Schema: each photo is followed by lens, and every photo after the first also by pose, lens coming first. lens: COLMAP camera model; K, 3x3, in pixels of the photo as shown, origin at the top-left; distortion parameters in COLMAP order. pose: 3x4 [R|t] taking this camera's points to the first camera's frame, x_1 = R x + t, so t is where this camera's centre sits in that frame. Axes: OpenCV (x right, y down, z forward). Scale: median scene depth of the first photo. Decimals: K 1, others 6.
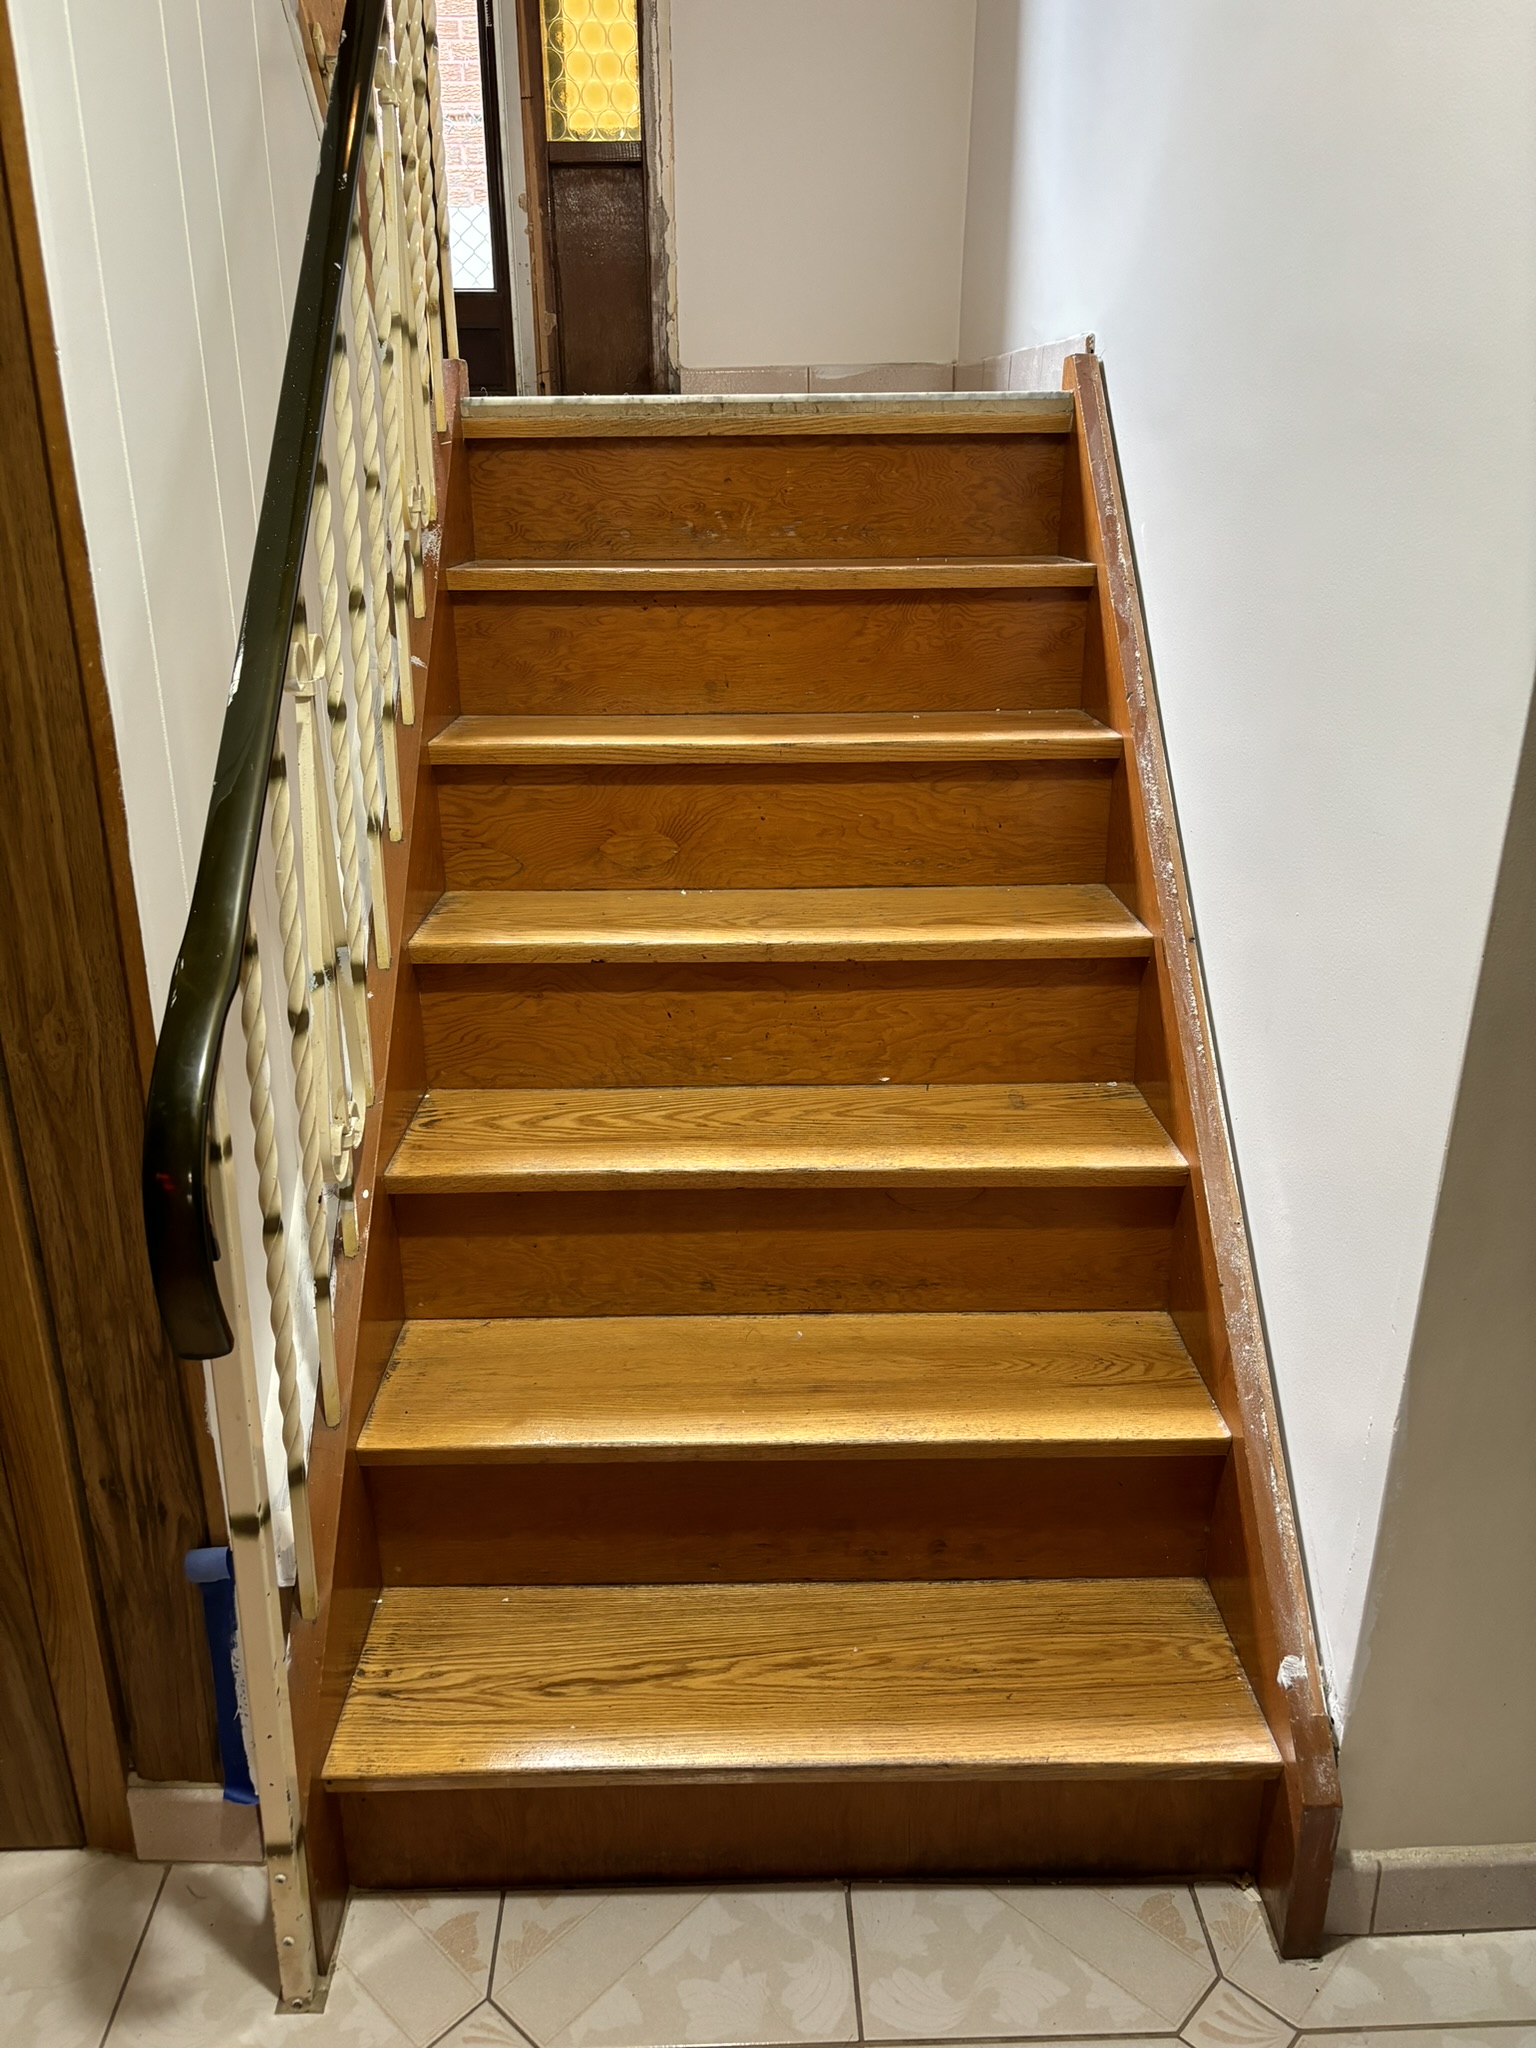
lens RADIAL K [[1569.3, 0, 769.2], [0, 1569.3, 1015.8], [0, 0, 1]] dist [0.026656, 0.003508]
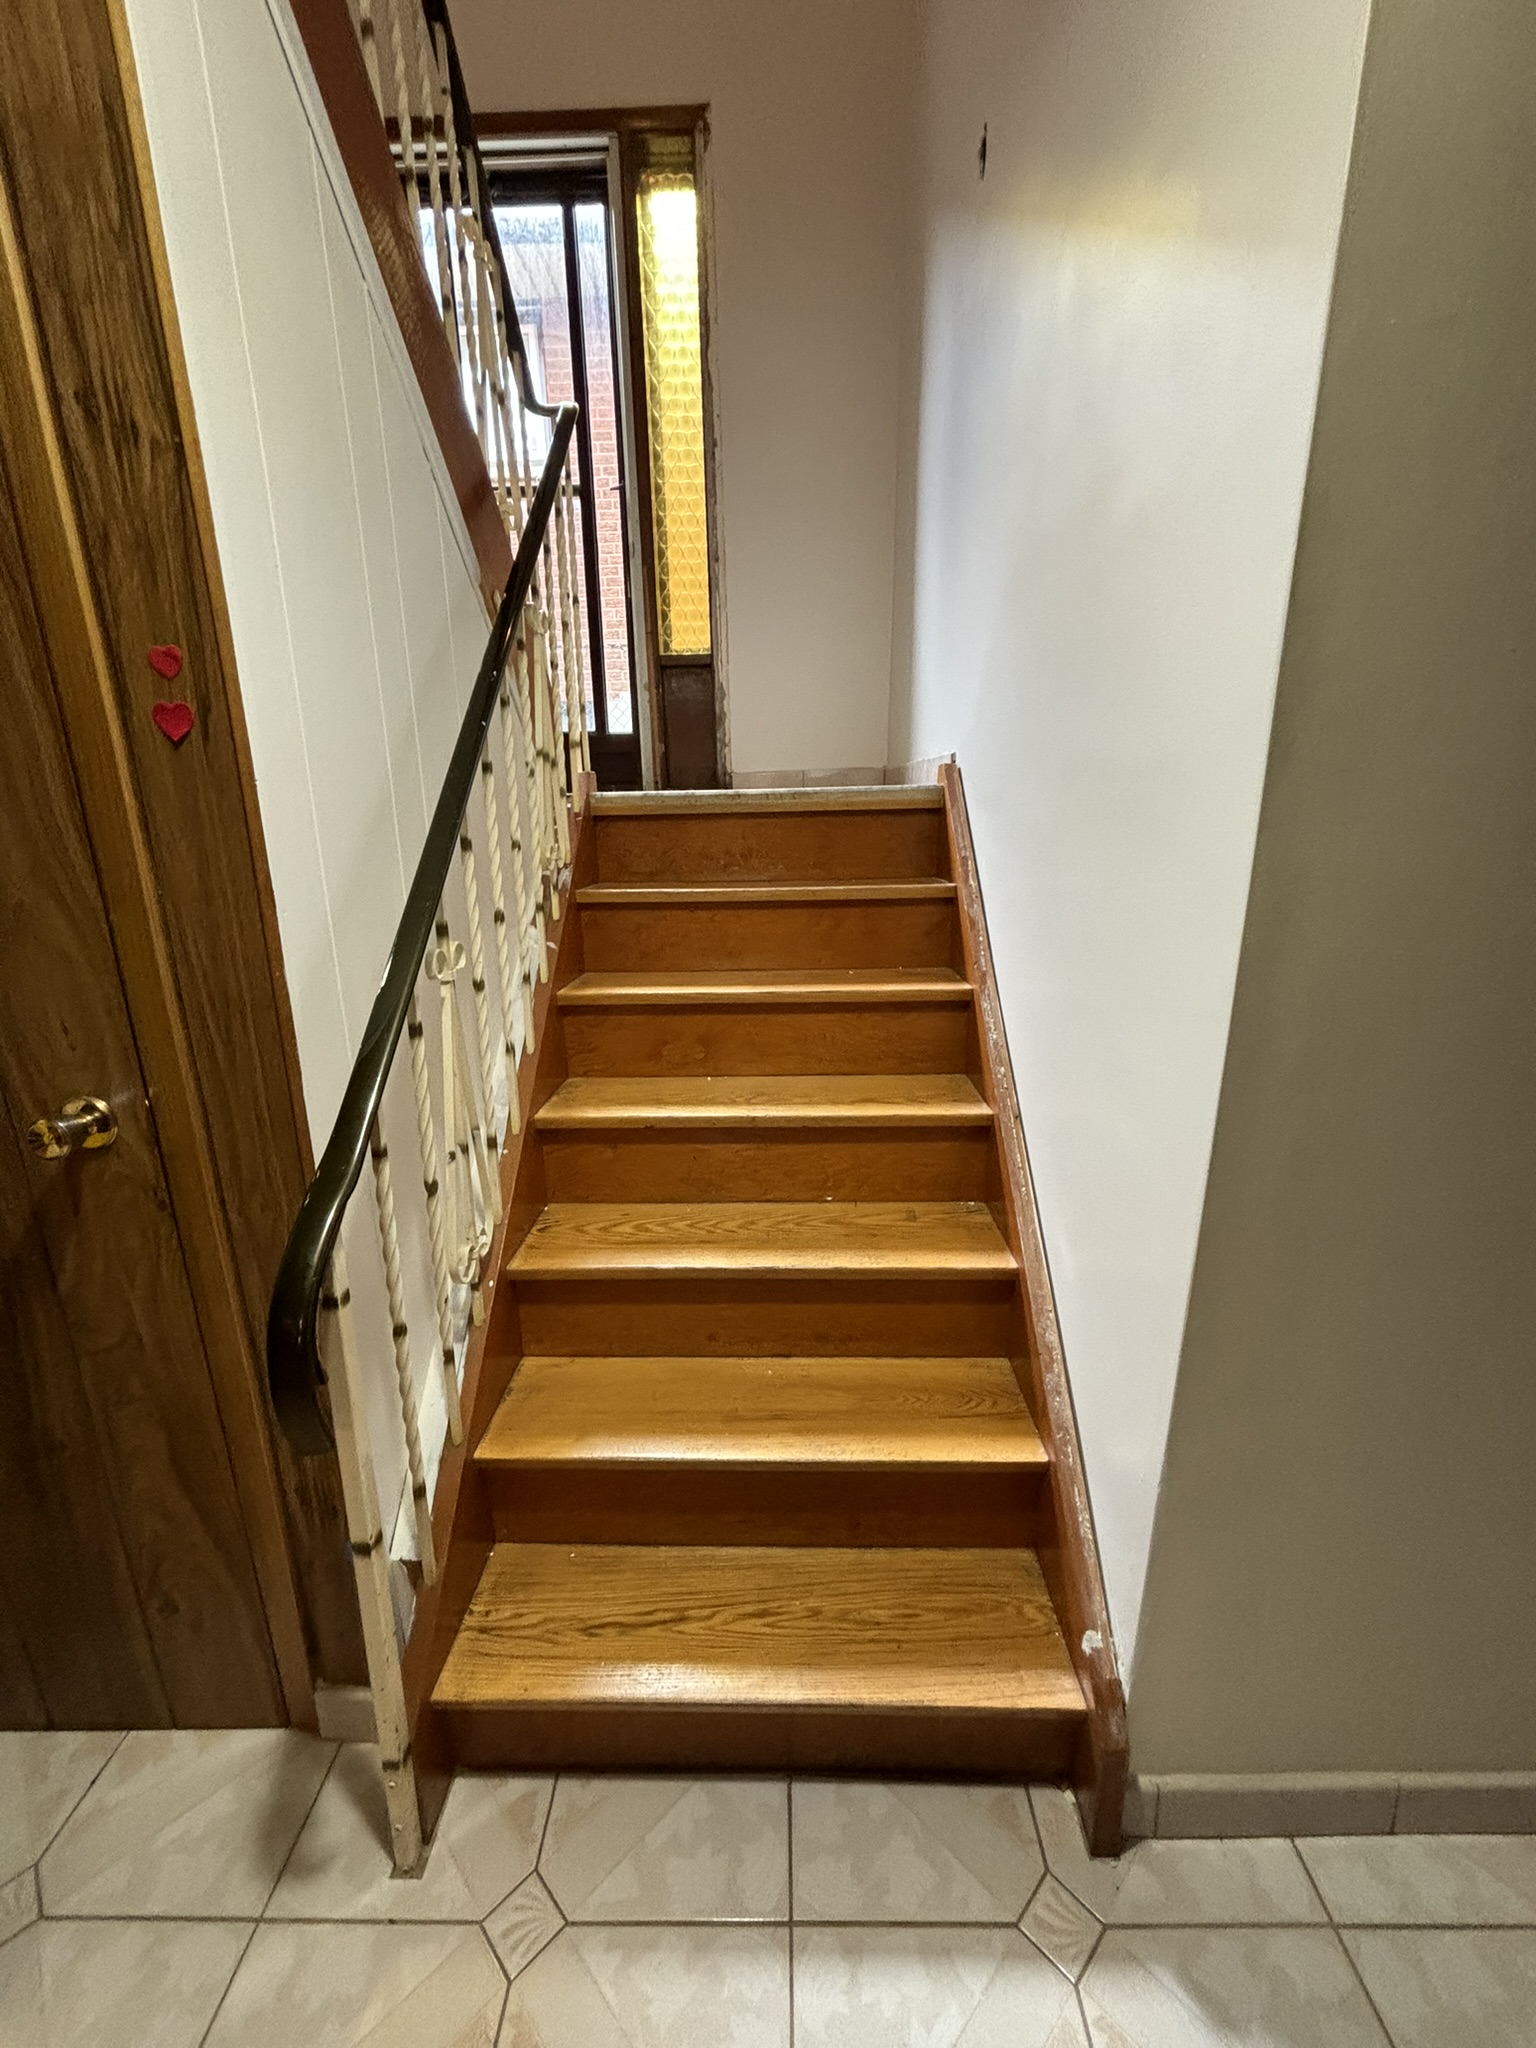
lens RADIAL K [[841.4, 0, 766.4], [0, 841.4, 1023.7], [0, 0, 1]] dist [0.009163, -0.000404]
pose [[0.998846, -0.000097, -0.048024, 0.062672], [-0.004421, 0.995565, -0.093972, -0.069774], [0.047820, 0.094076, 0.994416, 0.145241]]
